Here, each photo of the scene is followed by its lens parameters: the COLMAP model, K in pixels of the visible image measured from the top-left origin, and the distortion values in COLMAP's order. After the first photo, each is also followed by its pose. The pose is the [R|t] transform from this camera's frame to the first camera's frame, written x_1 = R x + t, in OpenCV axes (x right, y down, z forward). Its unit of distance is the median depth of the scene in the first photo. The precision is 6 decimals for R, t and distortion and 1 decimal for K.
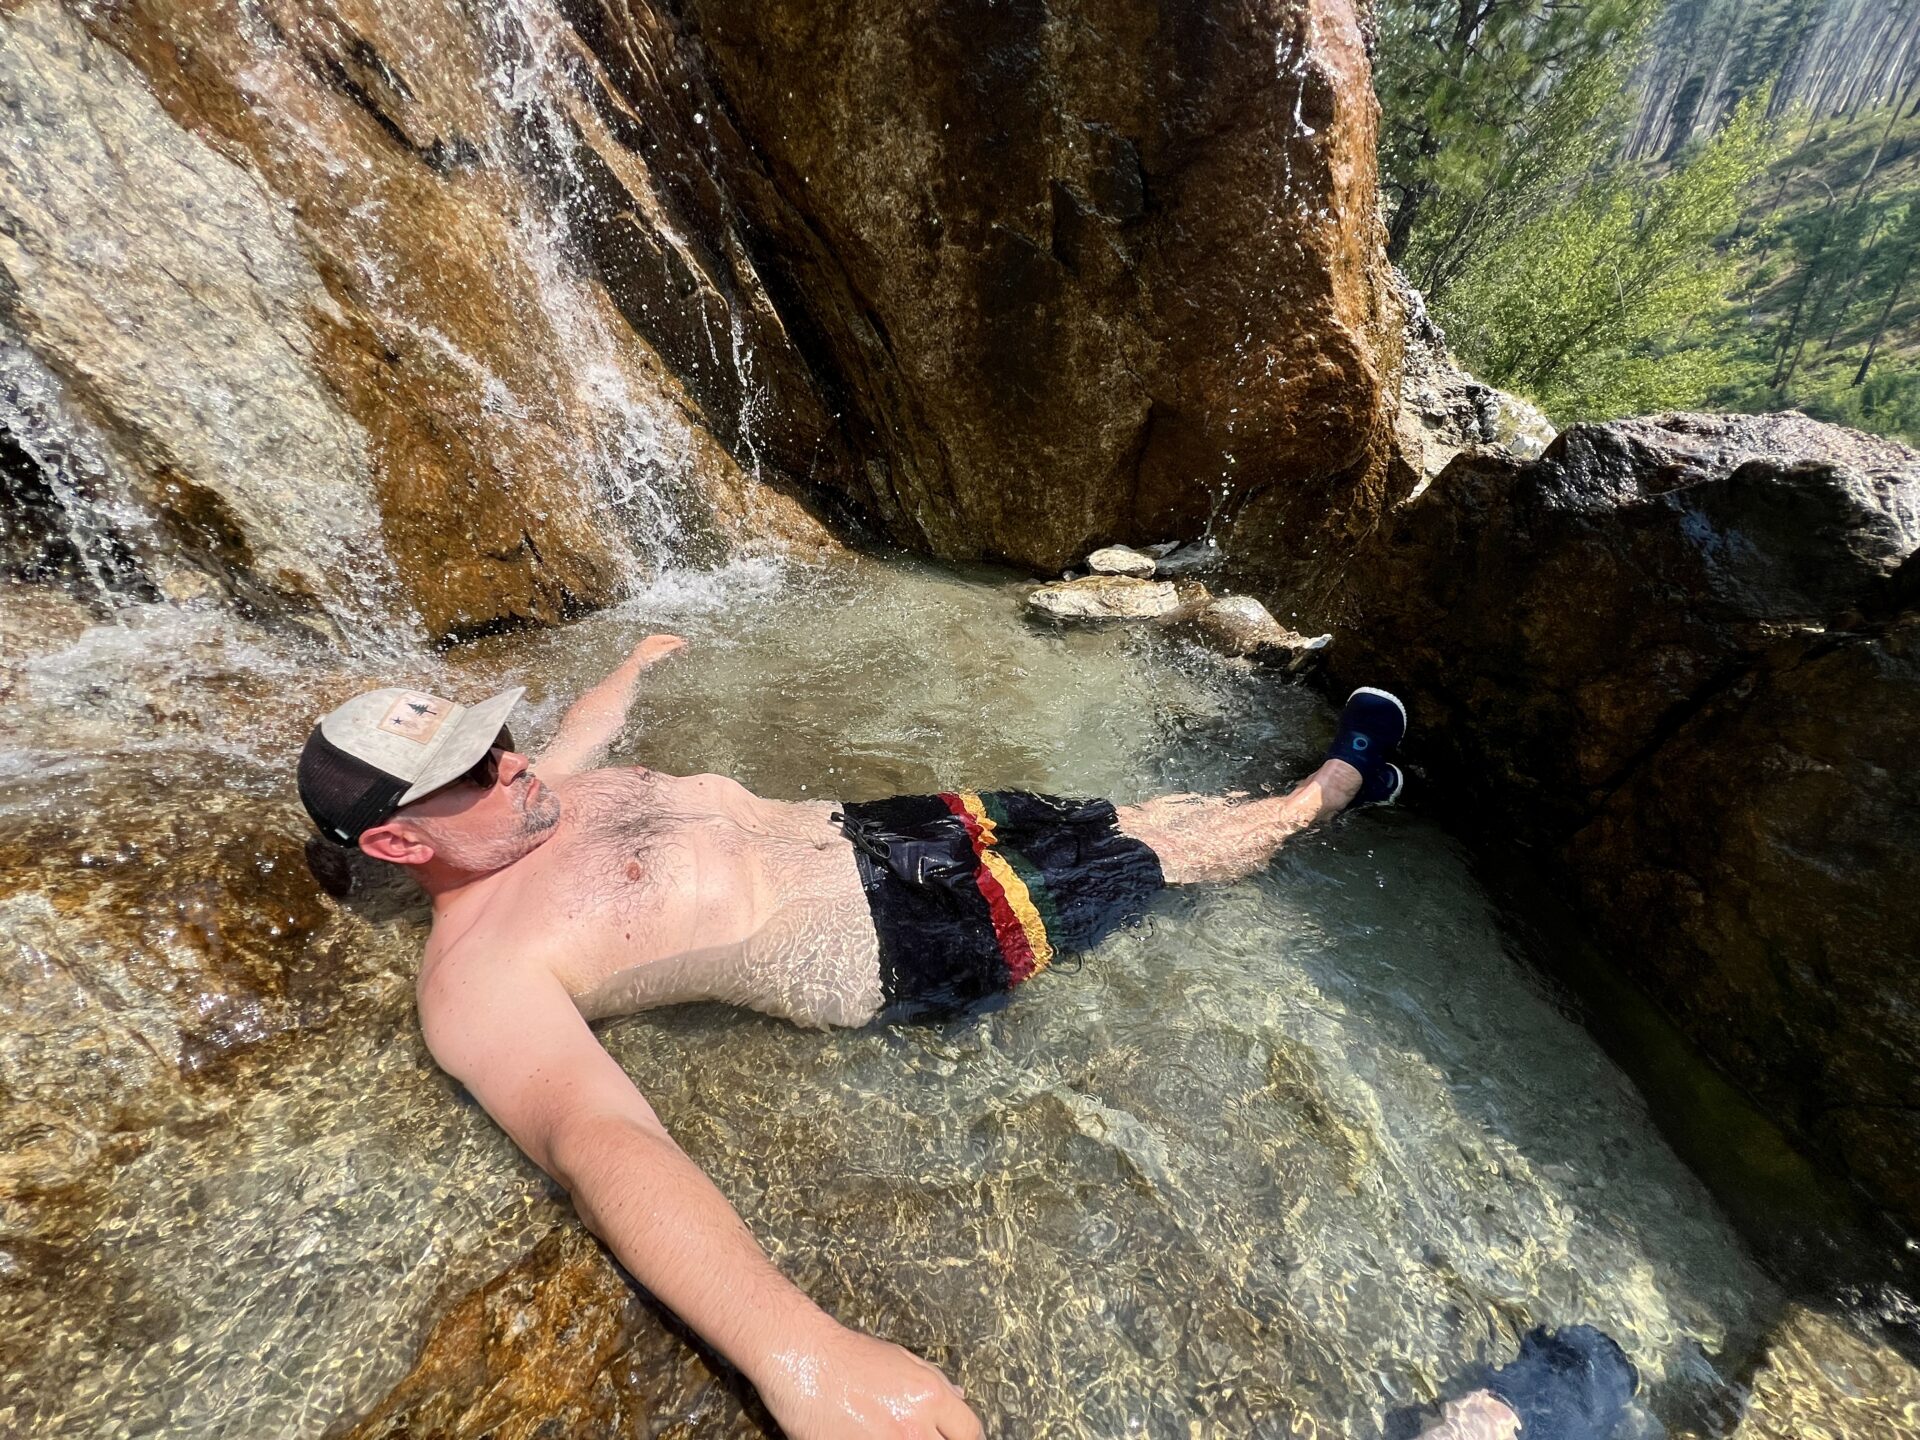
lens RADIAL K [[769.4, 0, 960.0], [0, 769.4, 720.0], [0, 0, 1]] dist [0.000177, -0.000135]
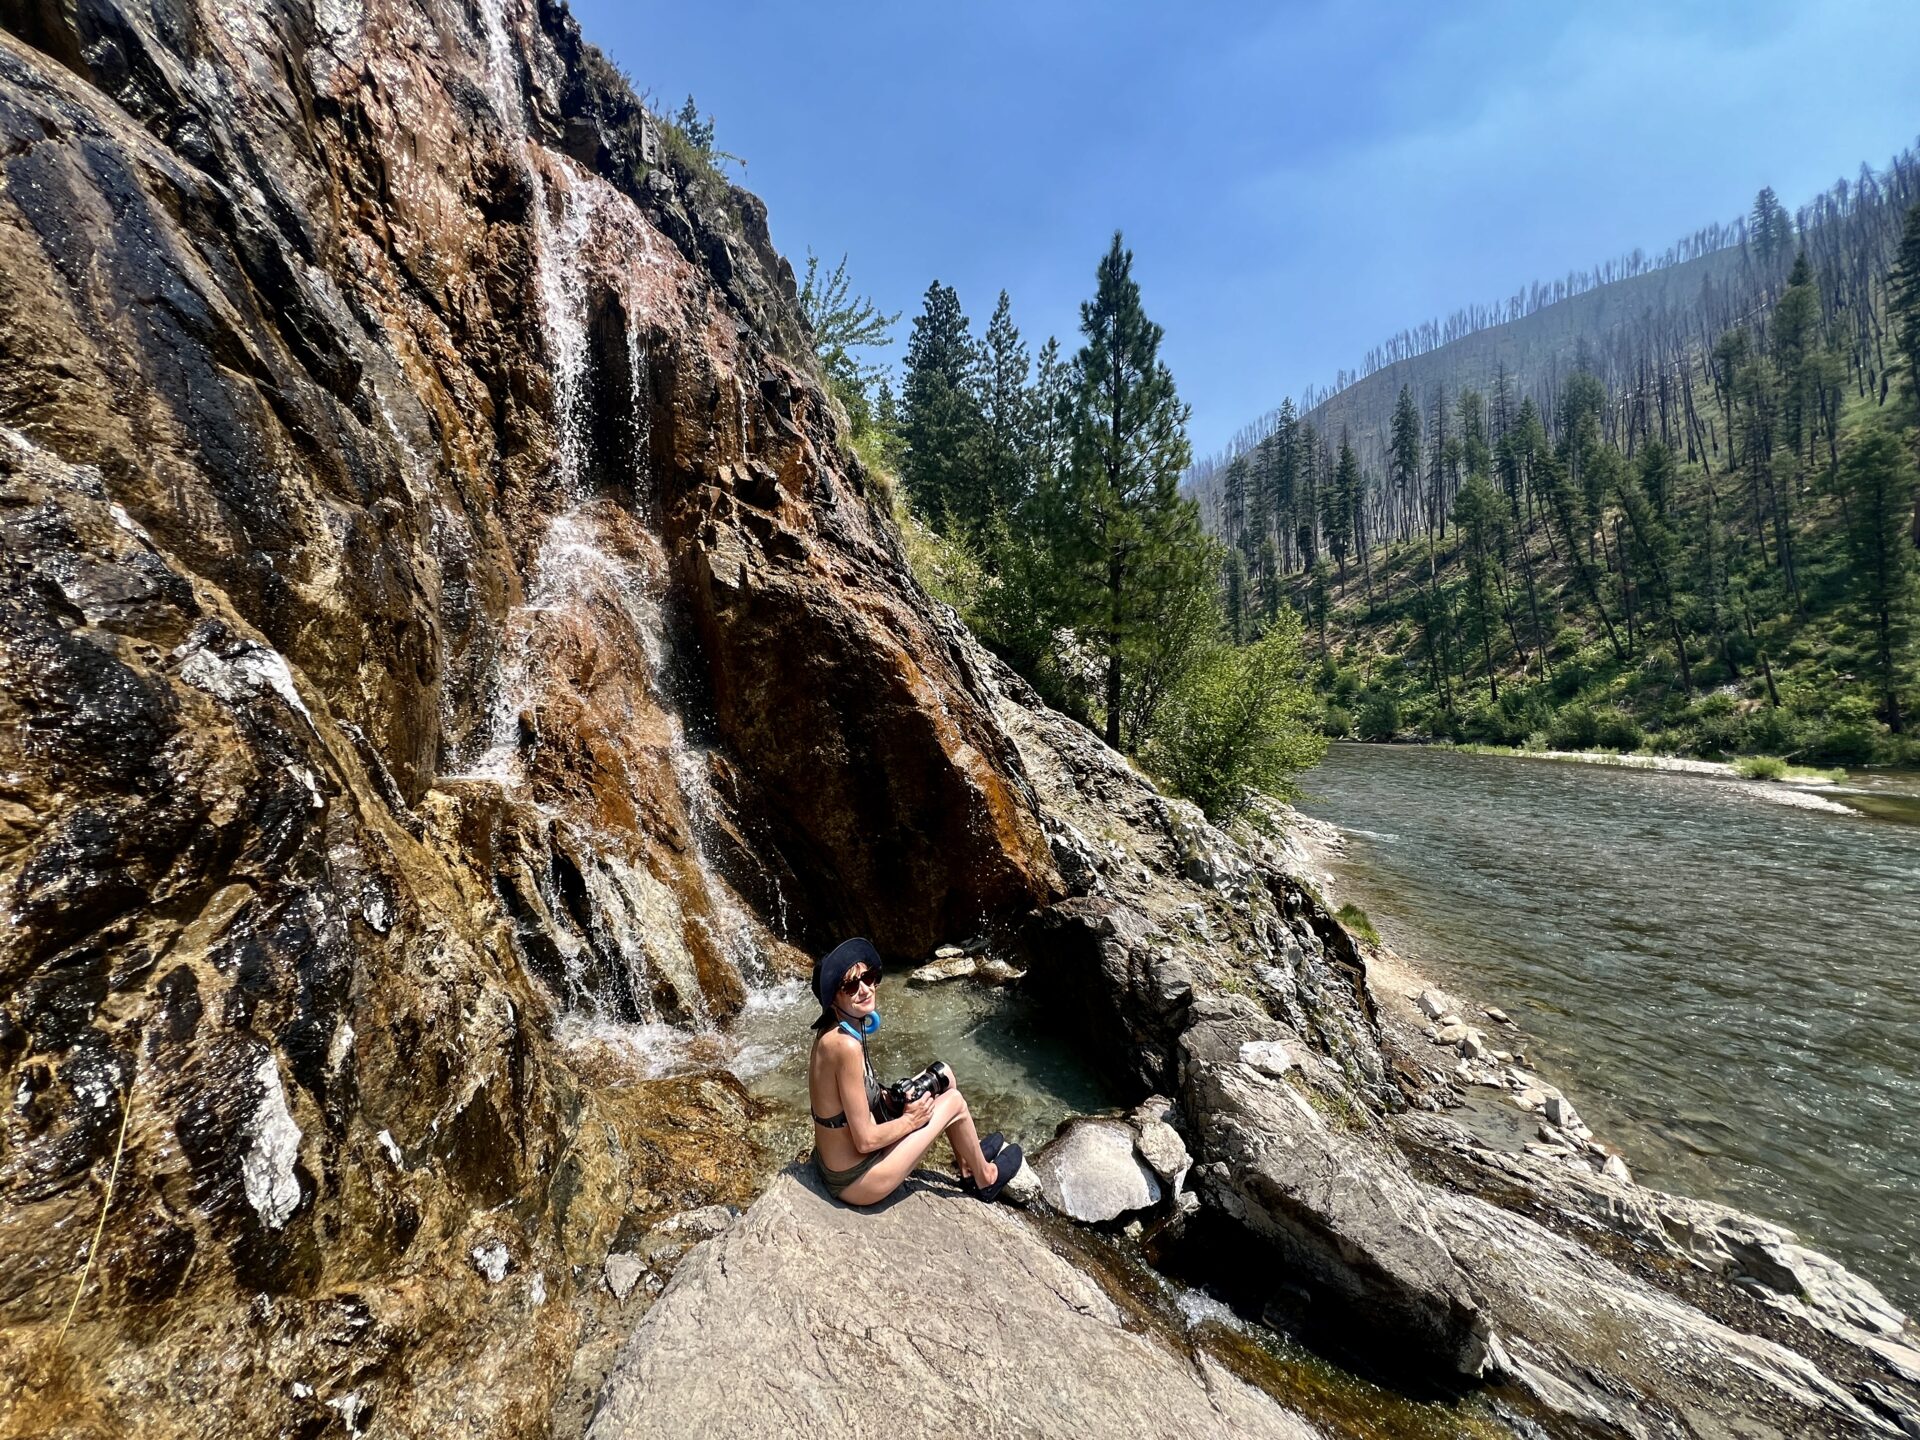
lens RADIAL K [[769.4, 0, 960.0], [0, 769.4, 720.0], [0, 0, 1]] dist [0.000177, -0.000135]
pose [[0.975071, -0.104615, 0.195684, -0.156822], [0.182013, 0.881502, -0.435690, 0.220489], [-0.126916, 0.460446, 0.878568, -1.539021]]
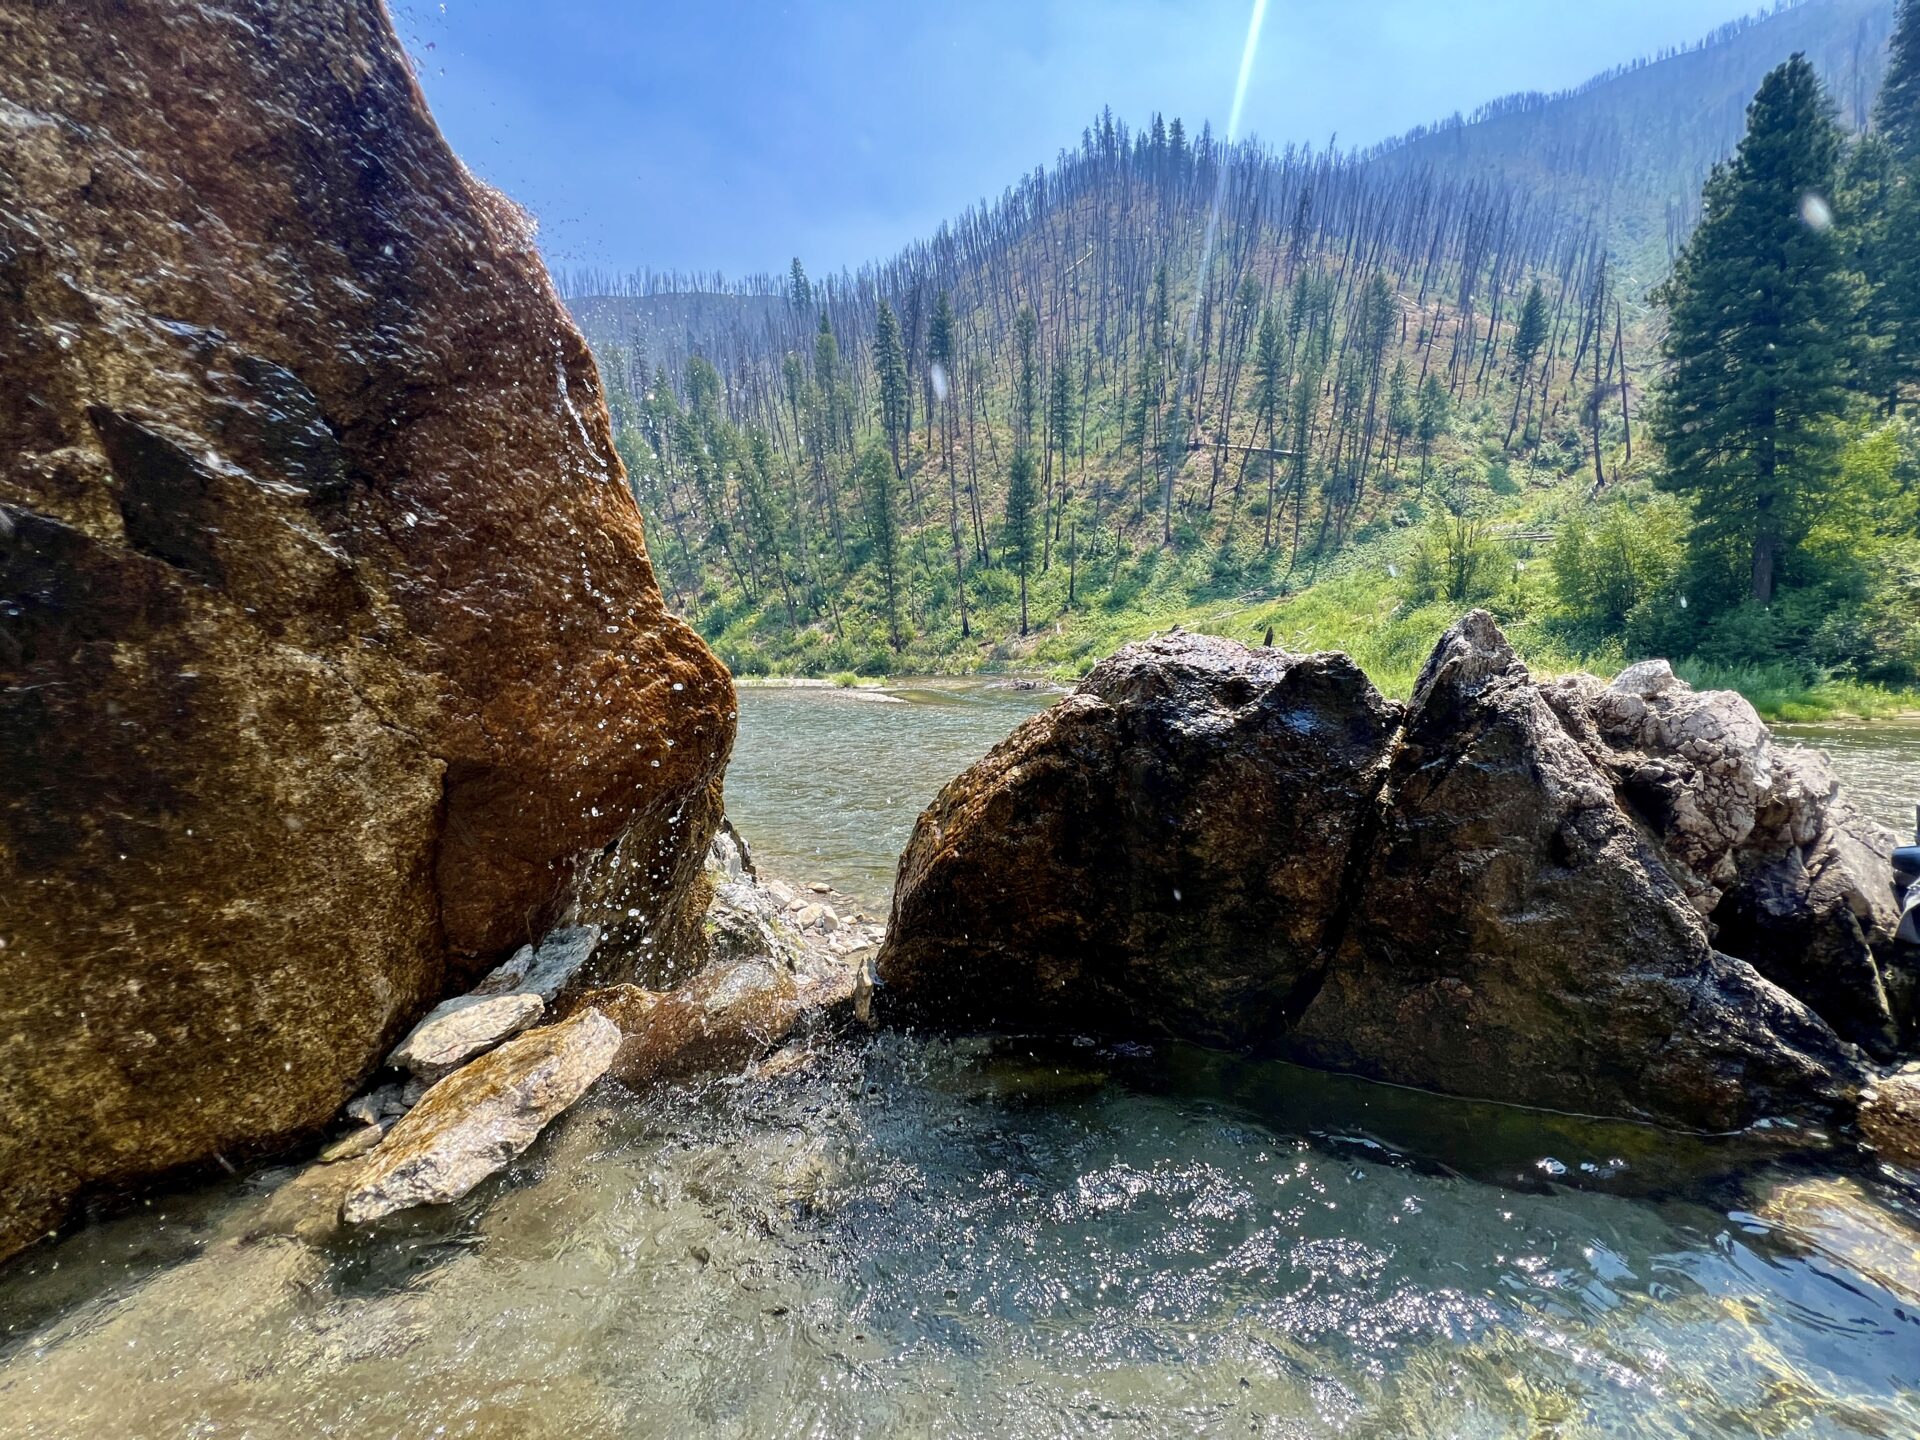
lens RADIAL K [[769.4, 0, 960.0], [0, 769.4, 720.0], [0, 0, 1]] dist [0.000177, -0.000135]
pose [[0.361038, -0.208555, 0.908932, -0.143625], [0.509804, 0.860275, -0.005109, -0.244091], [-0.780866, 0.465222, 0.416914, 0.440361]]
